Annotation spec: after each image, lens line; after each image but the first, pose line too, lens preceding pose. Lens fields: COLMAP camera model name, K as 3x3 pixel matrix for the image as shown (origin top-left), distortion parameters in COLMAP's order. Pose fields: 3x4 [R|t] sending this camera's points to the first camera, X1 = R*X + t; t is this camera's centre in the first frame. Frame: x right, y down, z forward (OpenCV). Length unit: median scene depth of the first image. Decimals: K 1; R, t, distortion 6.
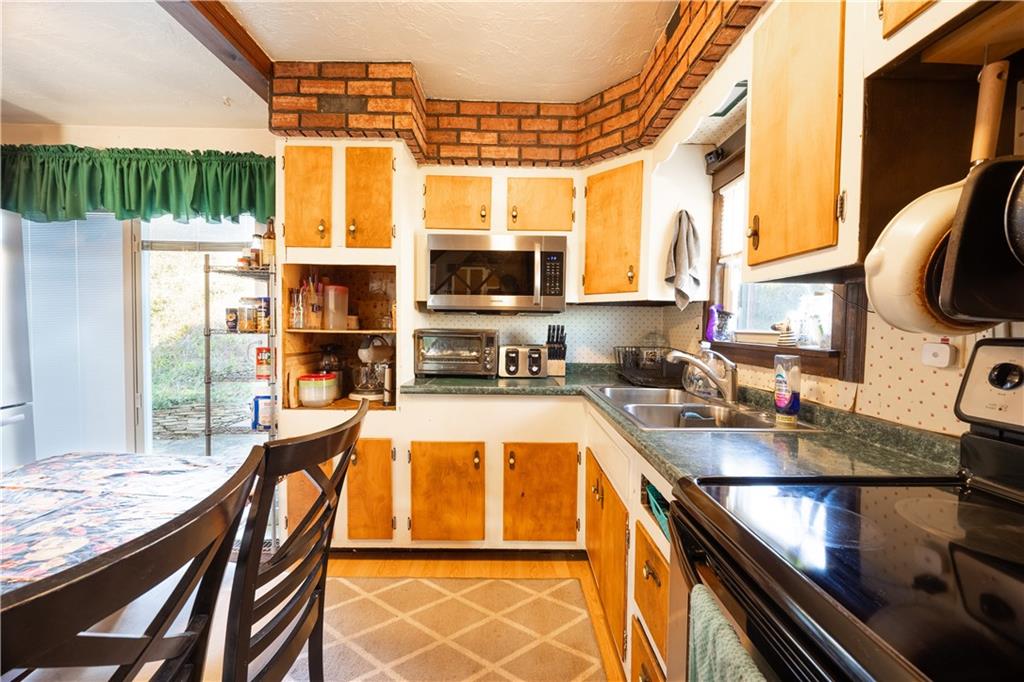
lens RADIAL K [[415.3, 0, 512.0], [0, 415.3, 341.0], [0, 0, 1]] dist [0.000227, 0.000143]
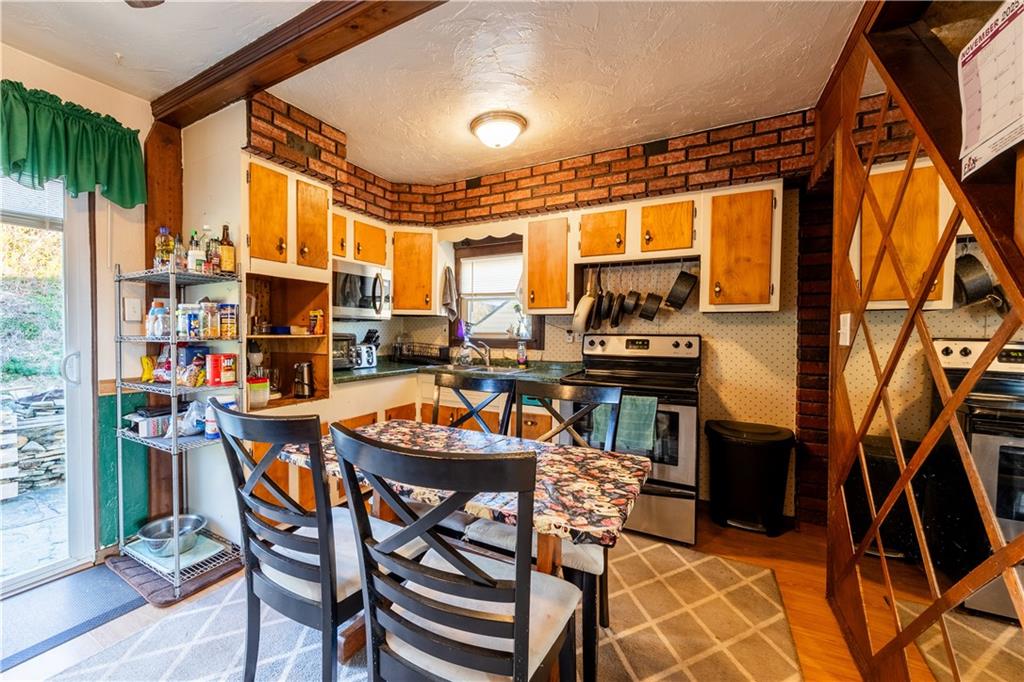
lens RADIAL K [[385.9, 0, 512.0], [0, 385.9, 341.0], [0, 0, 1]] dist [-0.001373, -0.000128]
pose [[0.467740, -0.029177, 0.883384, -1.092225], [0.027010, 0.999460, 0.018709, -0.013280], [-0.883453, 0.015109, 0.468276, -0.042660]]
